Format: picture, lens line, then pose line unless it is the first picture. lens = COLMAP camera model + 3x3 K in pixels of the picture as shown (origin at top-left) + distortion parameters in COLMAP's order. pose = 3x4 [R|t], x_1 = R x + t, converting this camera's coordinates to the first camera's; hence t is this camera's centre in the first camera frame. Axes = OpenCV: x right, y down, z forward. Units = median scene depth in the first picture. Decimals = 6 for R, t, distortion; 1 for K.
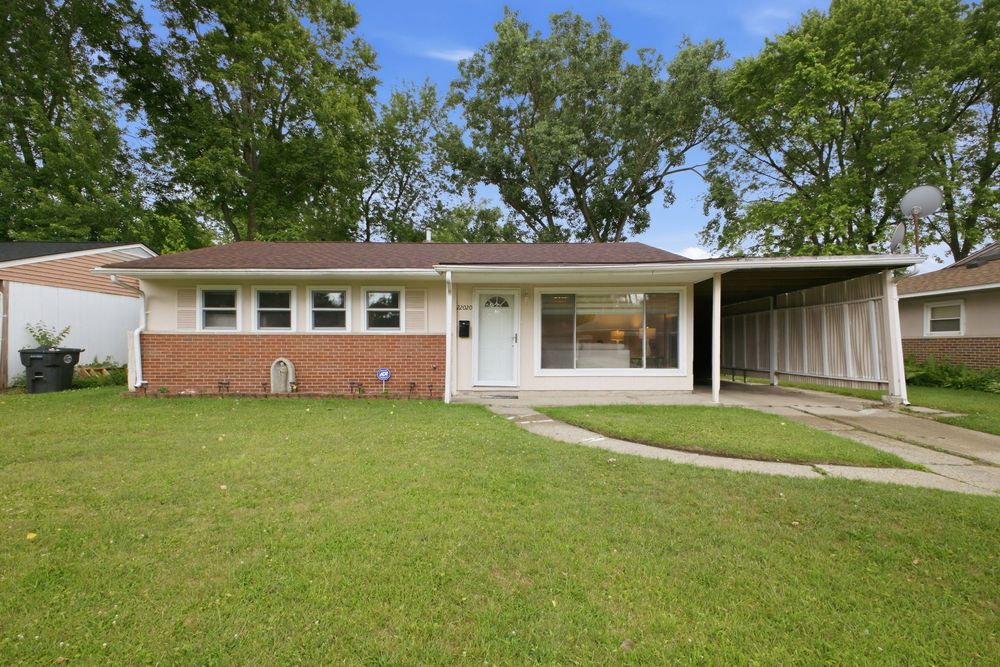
lens RADIAL K [[440.9, 0, 501.1], [0, 440.9, 338.3], [0, 0, 1]] dist [0.004156, 0.000006]
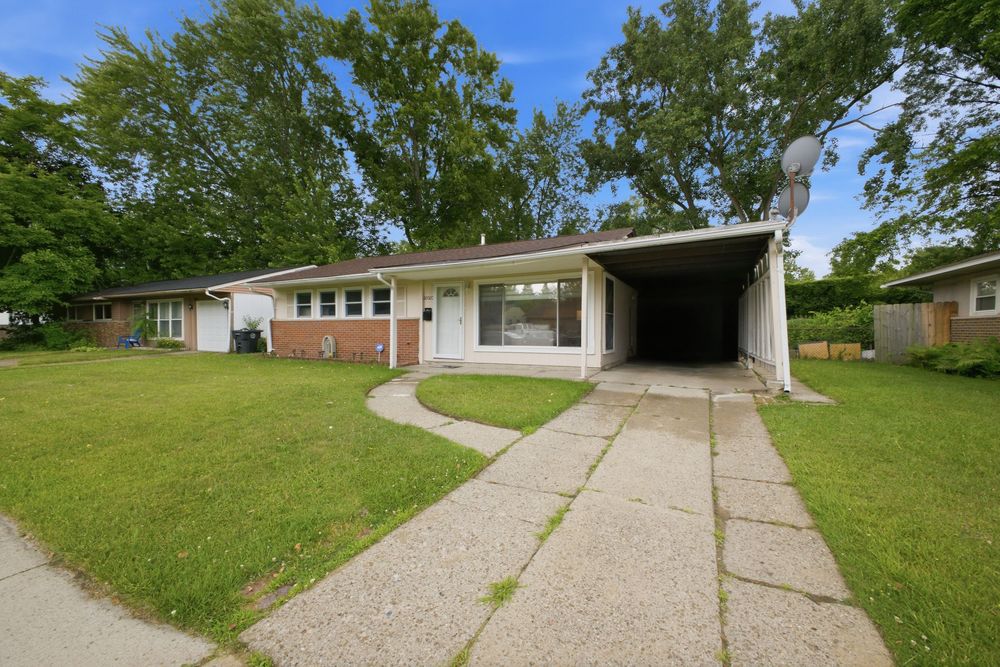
lens RADIAL K [[385.4, 0, 499.8], [0, 385.4, 328.7], [0, 0, 1]] dist [0.002702, 0.000385]
pose [[0.898821, -0.002538, -0.438308, 0.610717], [0.010706, 0.999812, 0.016164, 0.005348], [0.438184, -0.019221, 0.898680, 0.054945]]
